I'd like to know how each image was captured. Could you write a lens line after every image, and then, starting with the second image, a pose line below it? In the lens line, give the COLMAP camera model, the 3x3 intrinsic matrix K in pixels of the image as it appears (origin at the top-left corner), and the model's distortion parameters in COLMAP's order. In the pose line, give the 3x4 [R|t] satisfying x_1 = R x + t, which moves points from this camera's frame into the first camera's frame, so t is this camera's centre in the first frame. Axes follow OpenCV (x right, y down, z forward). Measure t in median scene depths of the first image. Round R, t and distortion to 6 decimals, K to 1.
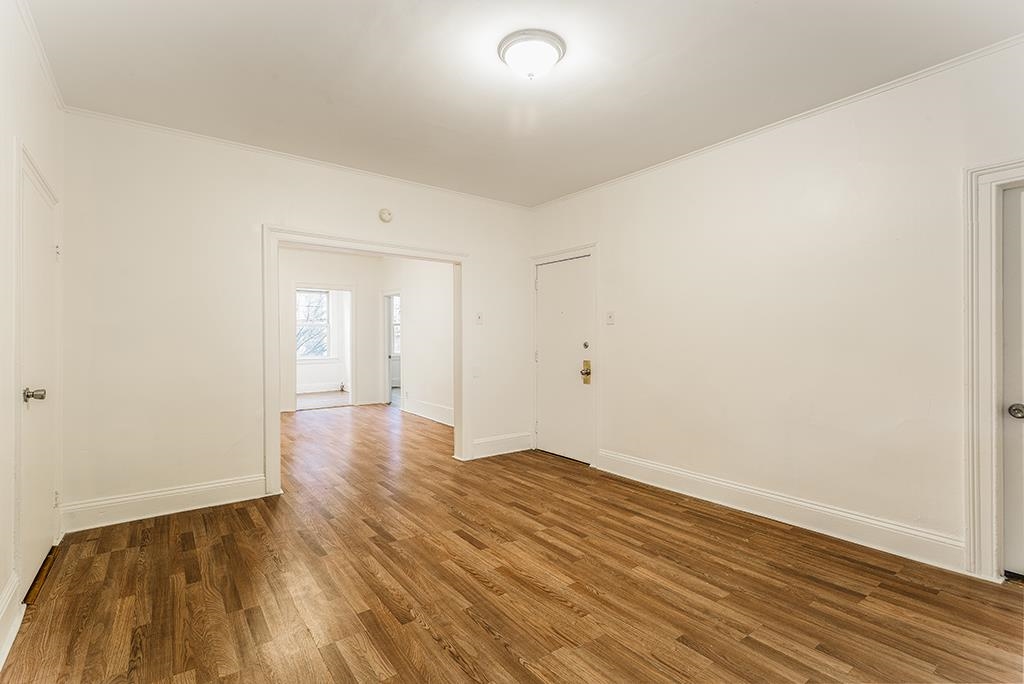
lens RADIAL K [[476.9, 0, 504.7], [0, 476.9, 339.6], [0, 0, 1]] dist [0.006439, -0.000340]
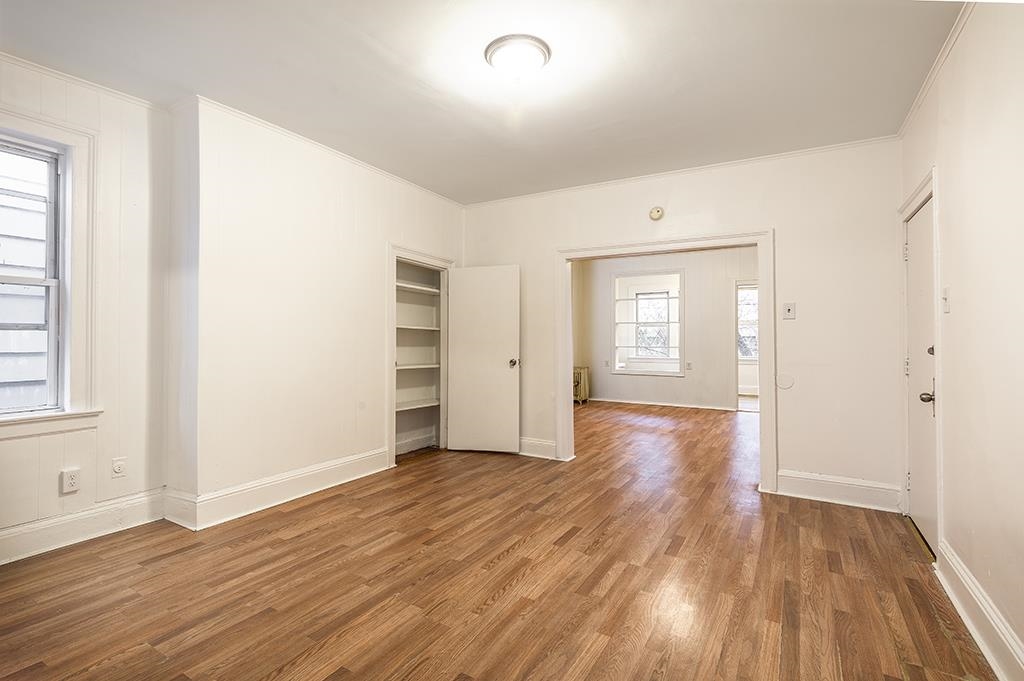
lens RADIAL K [[476.9, 0, 504.7], [0, 476.9, 338.1], [0, 0, 1]] dist [0.006439, -0.000340]
pose [[0.379133, 0.004907, -0.925329, 0.811858], [-0.005880, 0.999979, 0.002894, -0.005137], [0.925323, 0.004344, 0.379154, 0.485648]]
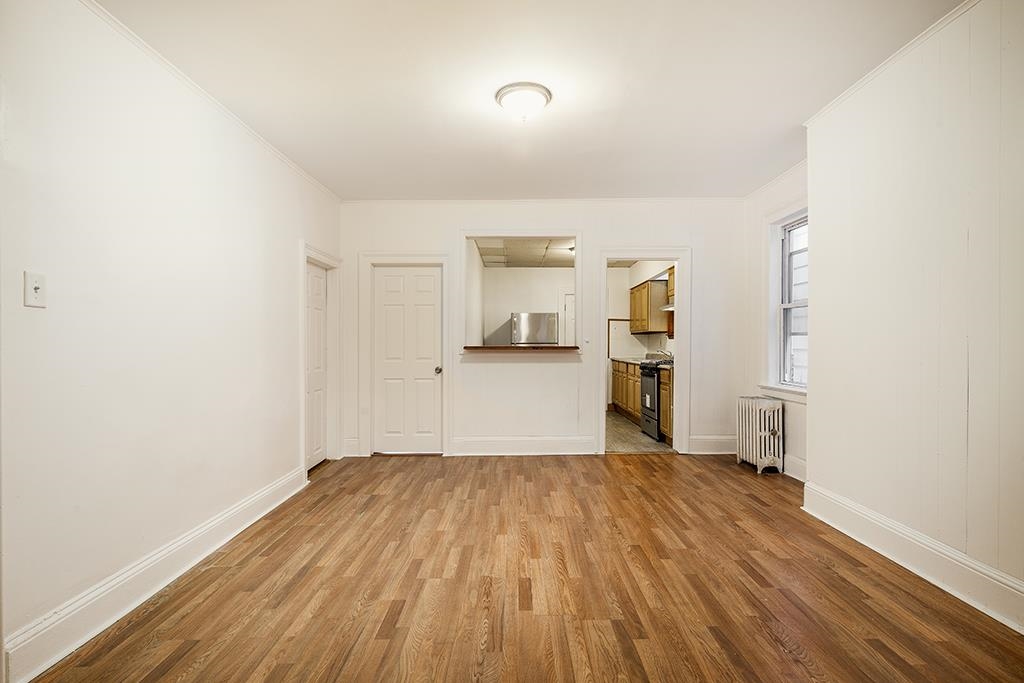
lens RADIAL K [[500.5, 0, 512.0], [0, 500.5, 341.5], [0, 0, 1]] dist [-0.001676, -0.000157]
pose [[-0.805902, 0.011519, 0.591937, -0.548973], [0.010832, 0.999930, -0.004711, 0.003984], [-0.591950, 0.002615, -0.805971, 1.674749]]
